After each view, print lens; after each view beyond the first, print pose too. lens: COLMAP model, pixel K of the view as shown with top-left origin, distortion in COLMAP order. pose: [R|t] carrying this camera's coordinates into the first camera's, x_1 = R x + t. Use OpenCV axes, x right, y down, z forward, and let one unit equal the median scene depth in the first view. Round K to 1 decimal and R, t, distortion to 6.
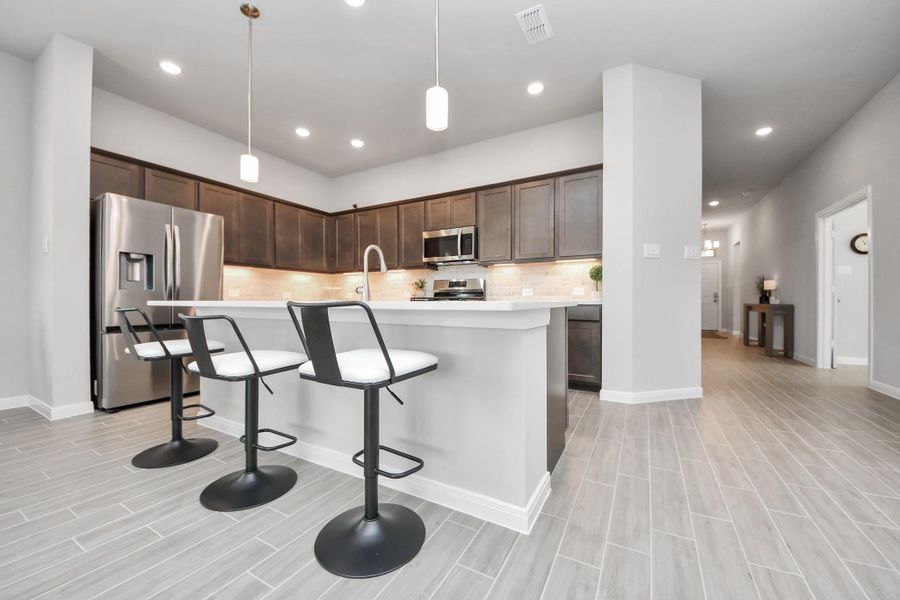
lens RADIAL K [[332.4, 0, 452.8], [0, 332.4, 304.9], [0, 0, 1]] dist [-0.007629, -0.001281]
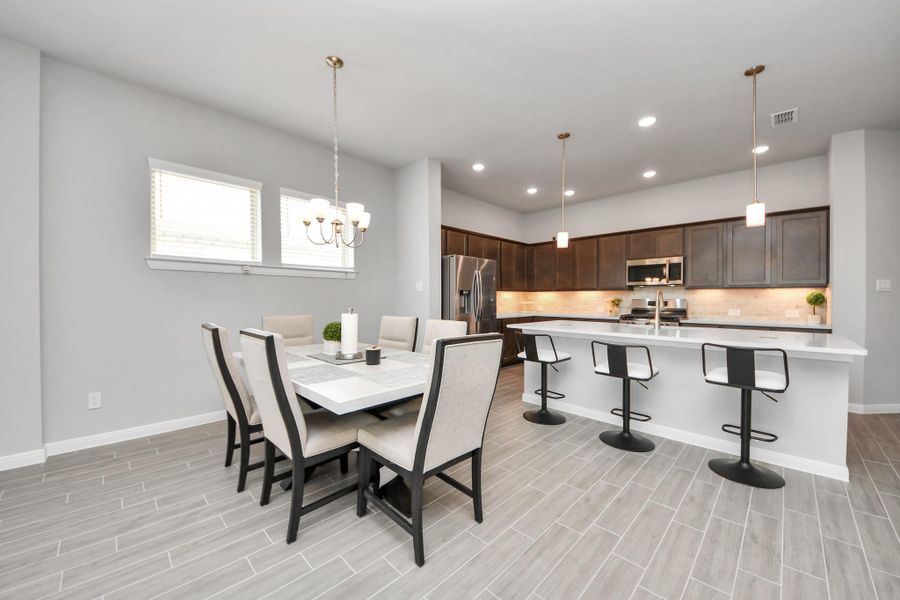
lens RADIAL K [[332.4, 0, 447.1], [0, 332.4, 298.7], [0, 0, 1]] dist [-0.007629, -0.001281]
pose [[0.962981, 0.001515, -0.269565, -0.432501], [-0.004035, 0.999953, -0.008795, -0.072333], [0.269539, 0.009557, 0.962942, -0.380384]]
